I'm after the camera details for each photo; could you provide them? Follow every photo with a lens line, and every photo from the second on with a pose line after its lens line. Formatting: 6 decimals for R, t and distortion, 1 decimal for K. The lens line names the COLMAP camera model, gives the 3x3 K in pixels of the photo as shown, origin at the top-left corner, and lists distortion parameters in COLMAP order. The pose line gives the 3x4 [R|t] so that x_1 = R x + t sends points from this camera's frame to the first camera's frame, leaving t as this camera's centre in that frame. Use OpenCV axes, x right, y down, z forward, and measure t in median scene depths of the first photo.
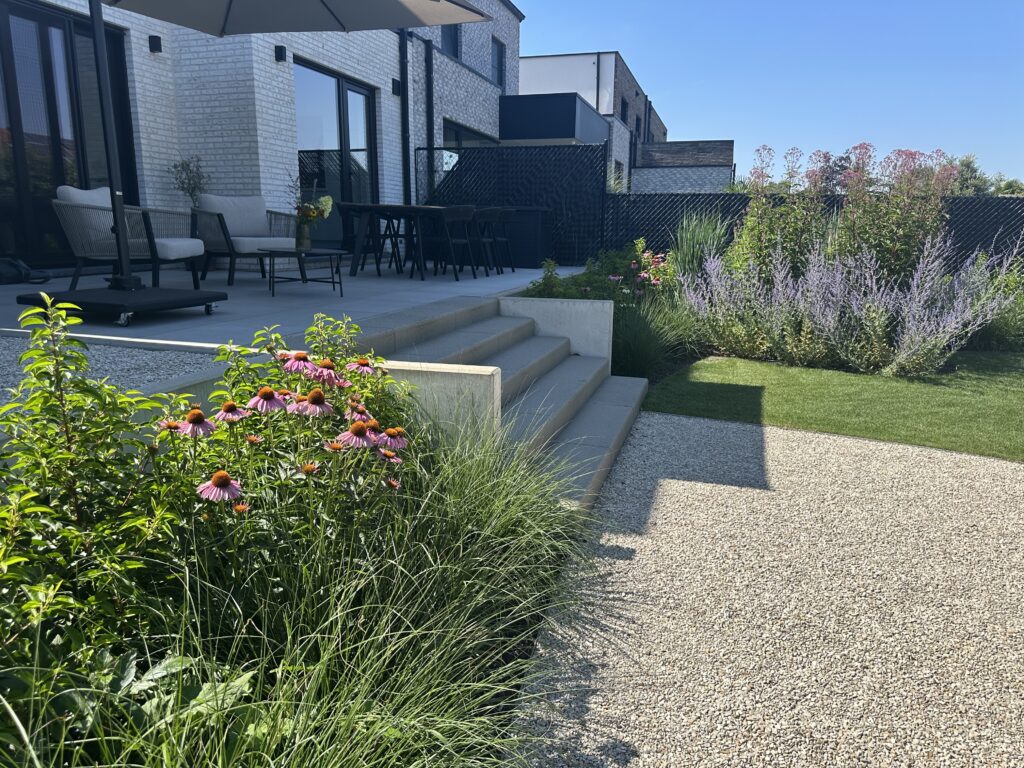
lens RADIAL K [[712.8, 0, 508.8], [0, 712.8, 383.0], [0, 0, 1]] dist [0.002214, -0.025561]
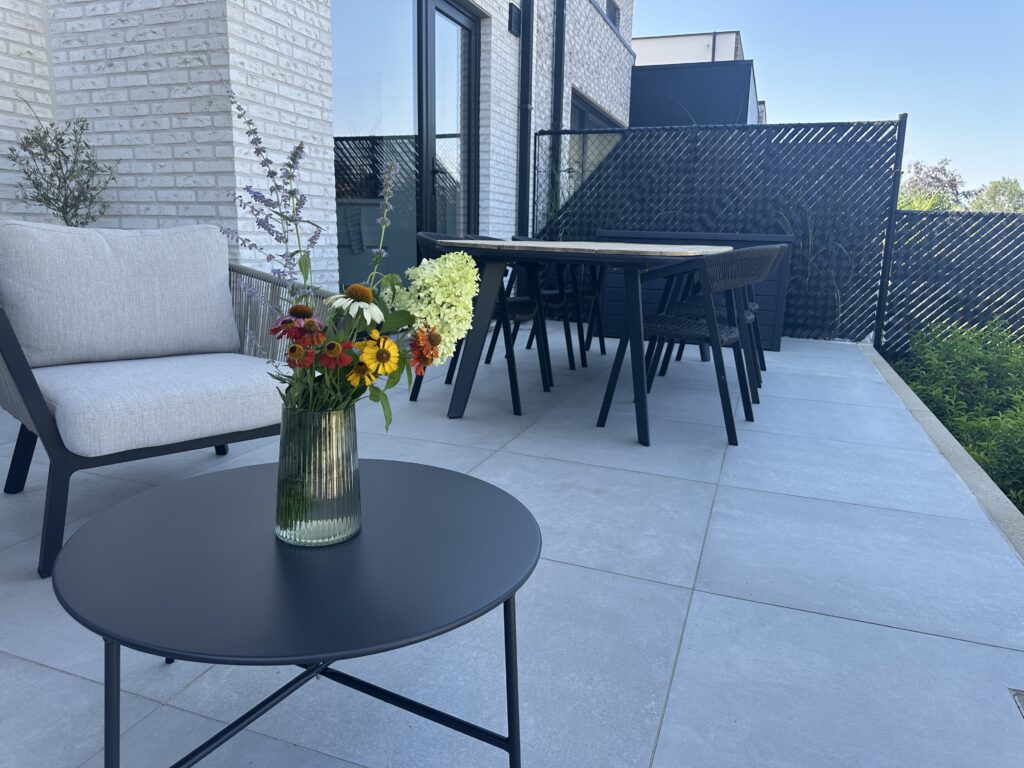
lens RADIAL K [[712.8, 0, 508.8], [0, 712.8, 383.0], [0, 0, 1]] dist [0.002214, -0.025561]
pose [[0.998246, 0.022293, -0.054845, -0.169519], [-0.022986, 0.999663, -0.012038, -0.167333], [0.054558, 0.013277, 0.998422, 0.602893]]
